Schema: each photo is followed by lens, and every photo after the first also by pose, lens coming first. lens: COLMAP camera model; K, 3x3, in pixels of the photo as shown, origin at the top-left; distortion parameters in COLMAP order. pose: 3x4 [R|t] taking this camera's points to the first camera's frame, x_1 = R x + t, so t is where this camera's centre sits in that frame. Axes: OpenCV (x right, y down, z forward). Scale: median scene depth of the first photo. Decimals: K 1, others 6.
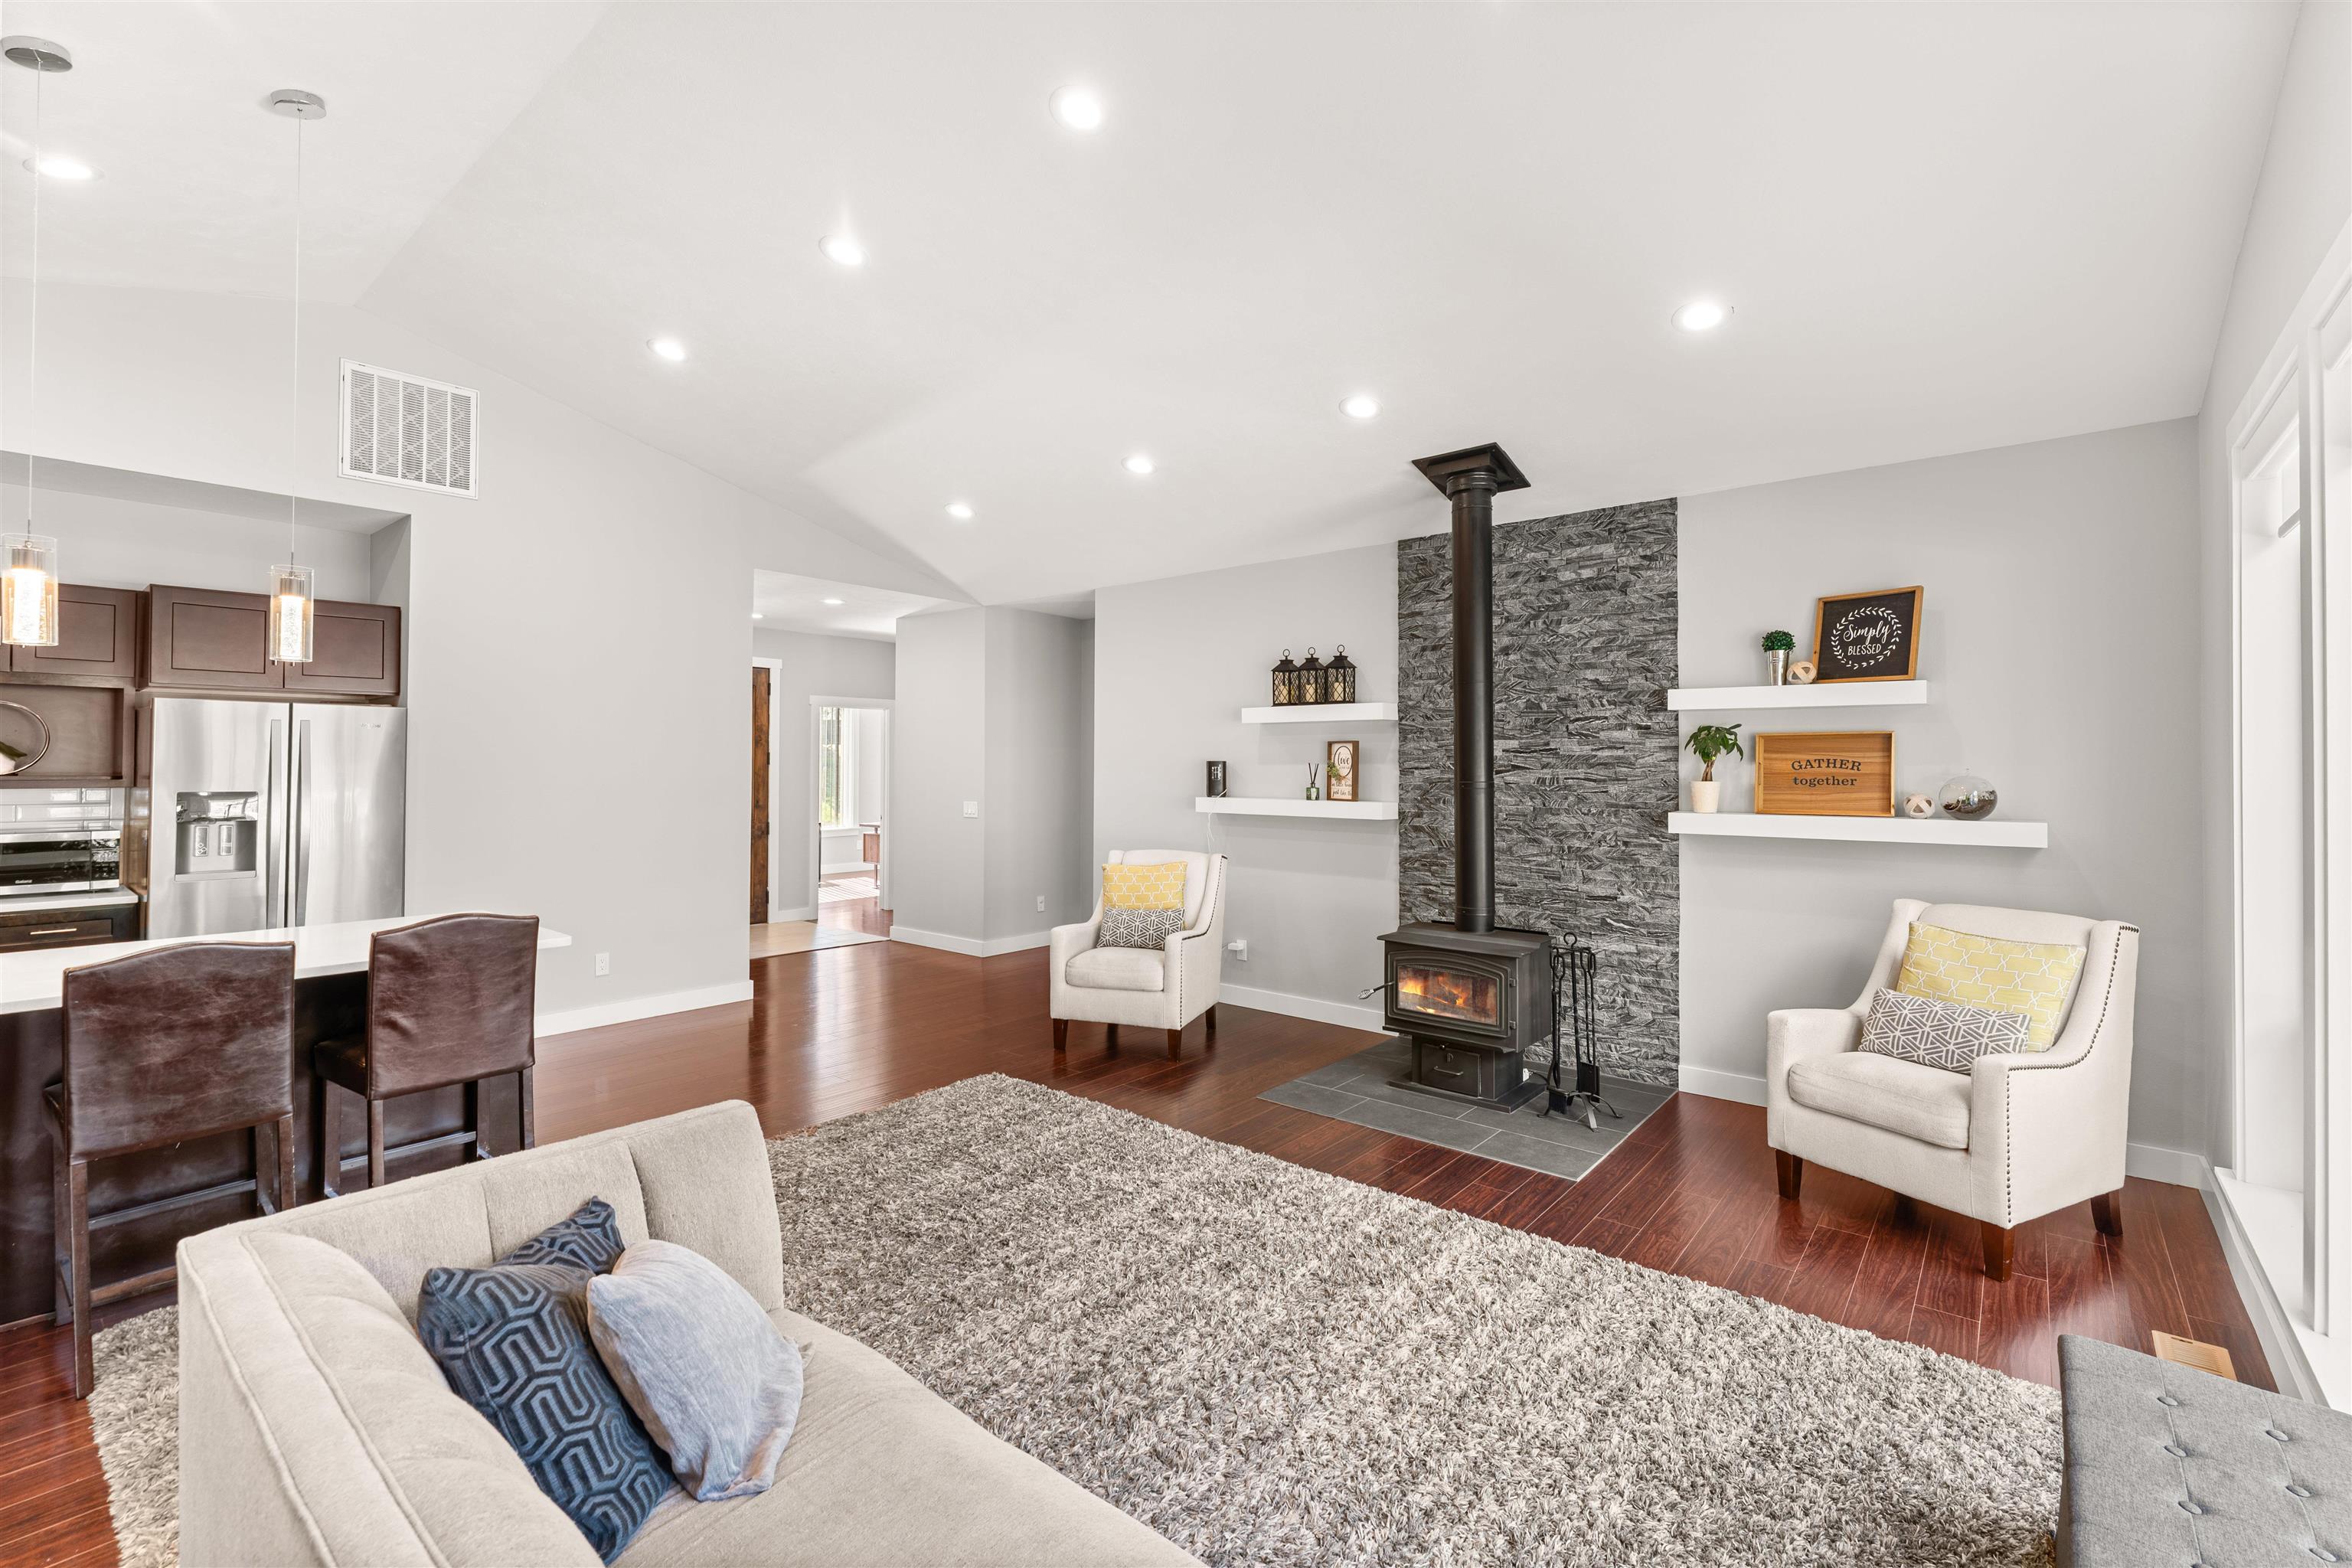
lens RADIAL K [[1010.6, 0, 1173.1], [0, 1010.6, 754.4], [0, 0, 1]] dist [-0.001488, 0.000286]
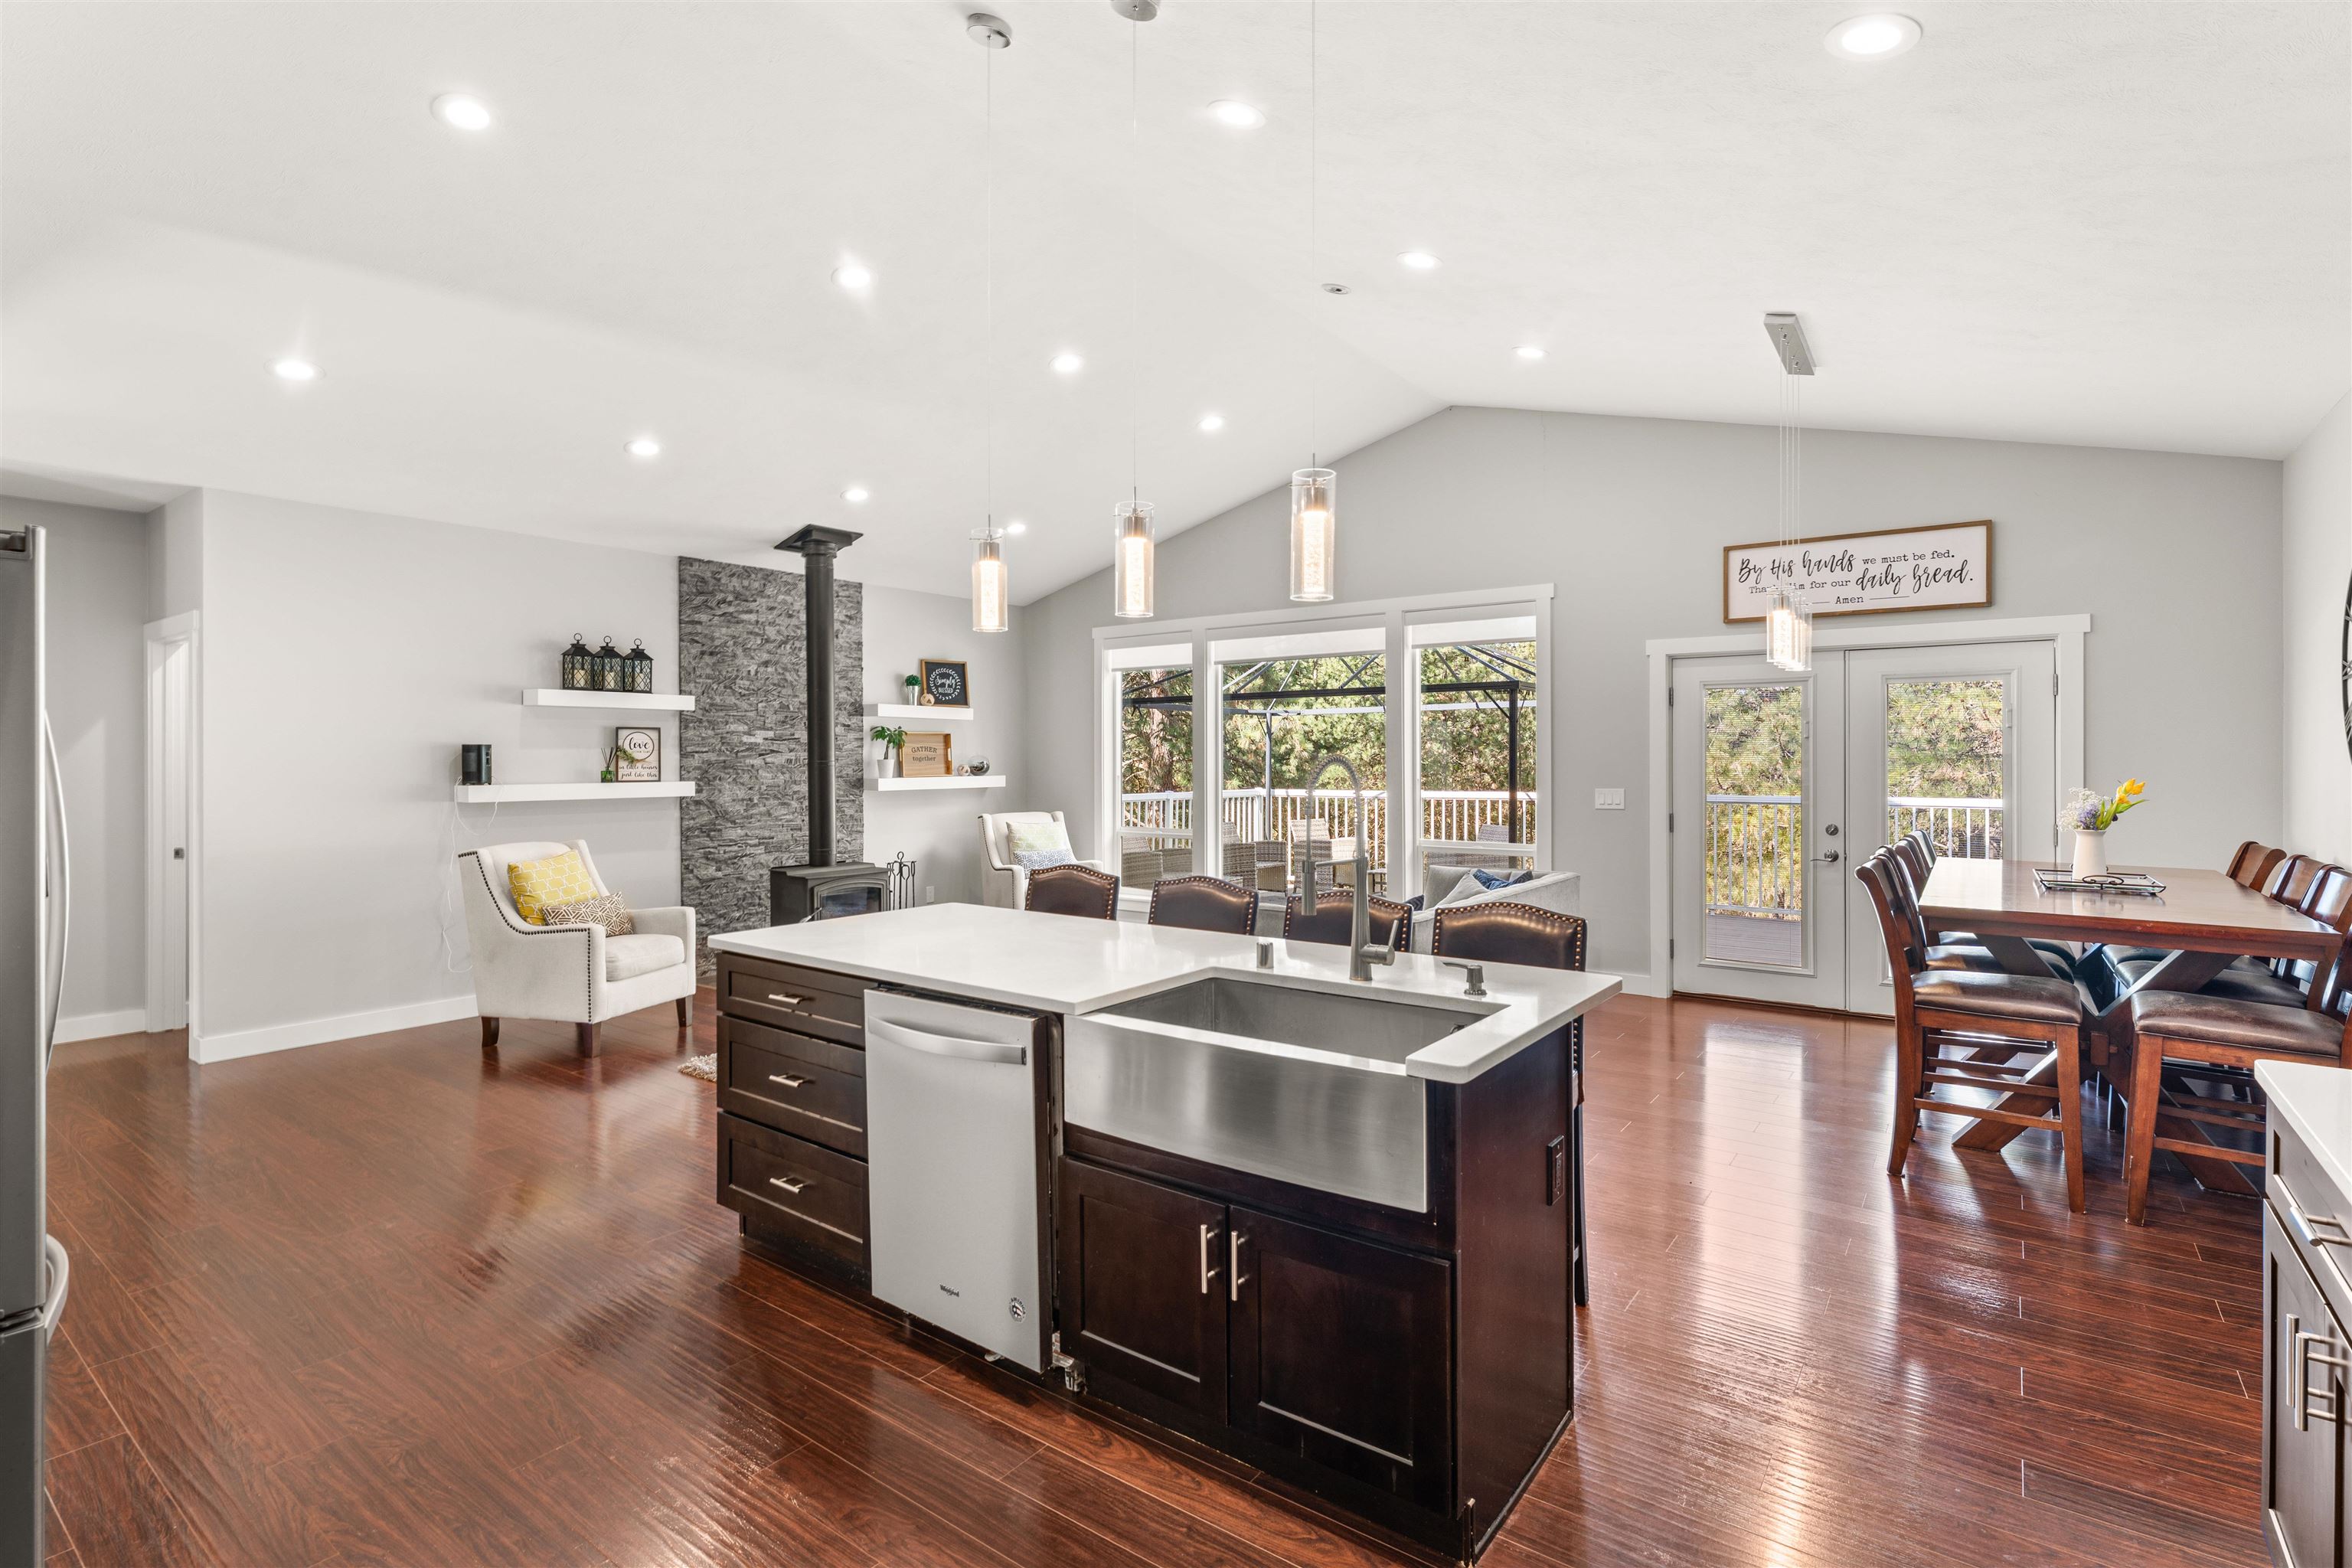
lens RADIAL K [[1111.2, 0, 1171.3], [0, 1111.2, 762.0], [0, 0, 1]] dist [0.002081, 0.000048]
pose [[-0.052798, -0.007685, 0.998576, -1.281892], [-0.008135, 0.999941, 0.007265, 0.013187], [-0.998572, -0.007740, -0.052858, 0.592804]]
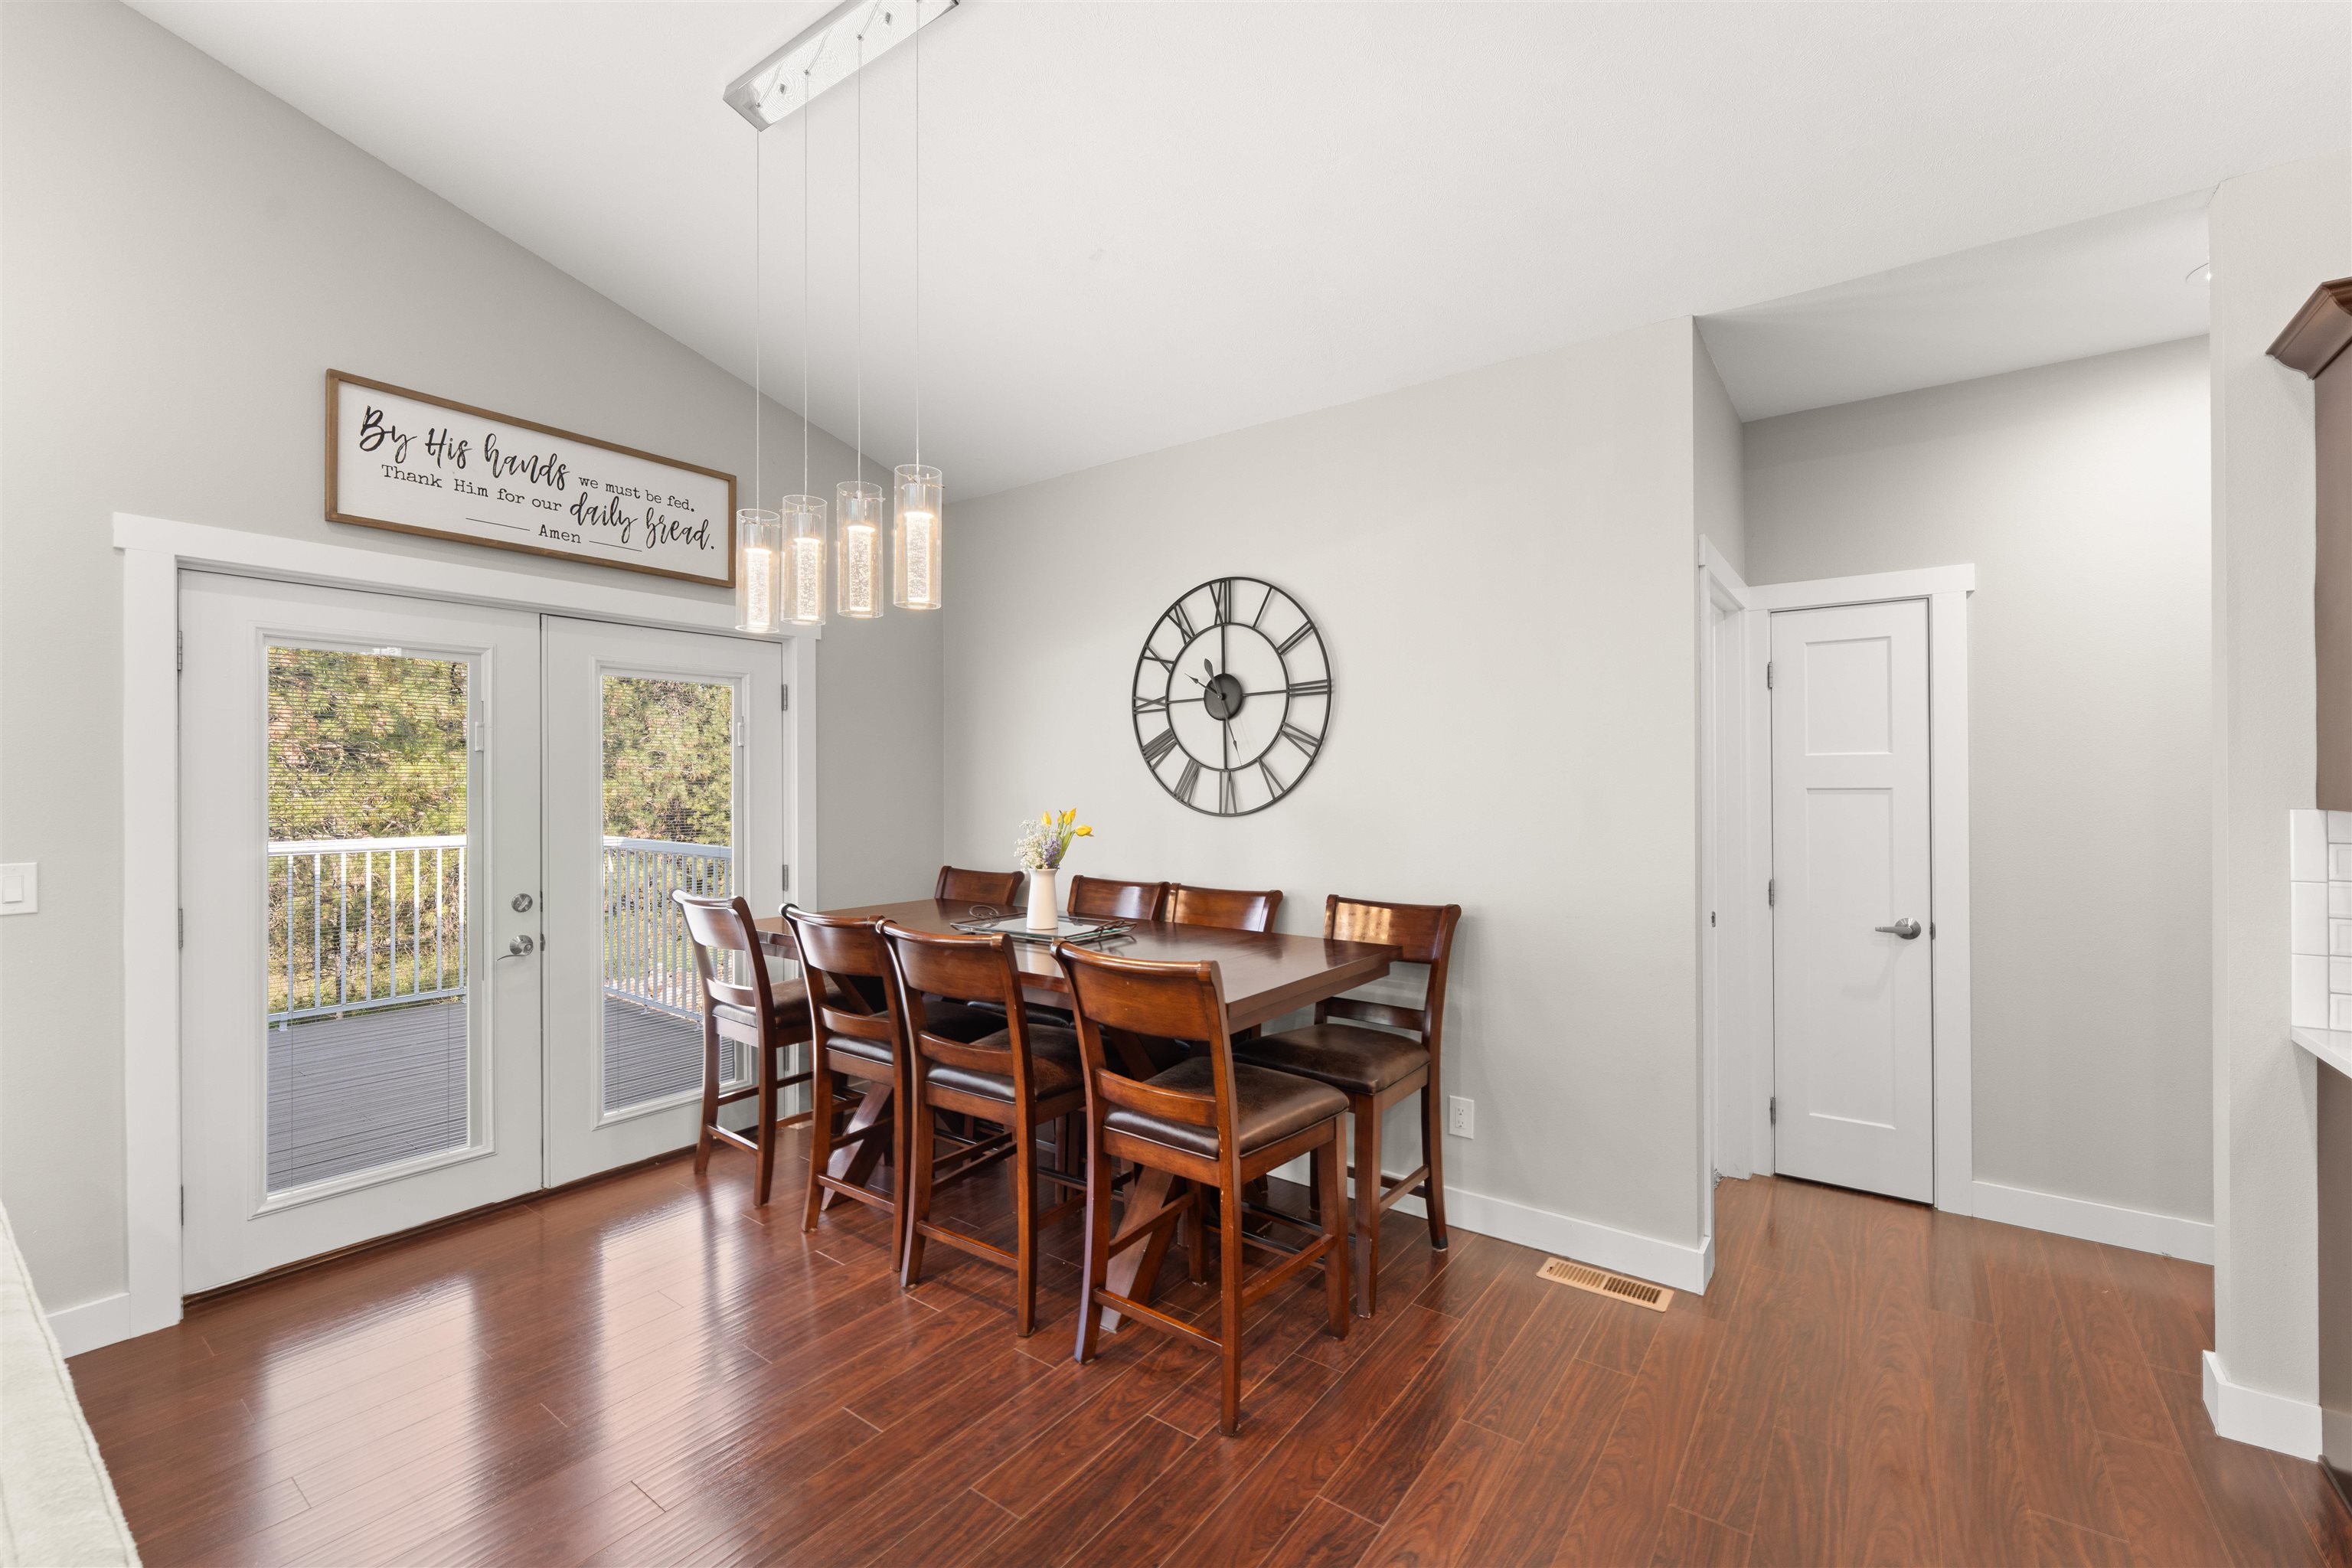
lens RADIAL K [[983.6, 0, 1176.0], [0, 983.6, 784.0], [0, 0, 1]] dist [-0.000840, -0.000143]
pose [[-0.998237, -0.001640, -0.059328, -0.464051], [-0.001117, 0.999960, -0.008842, 0.016510], [0.059340, -0.008760, -0.998199, 0.487030]]
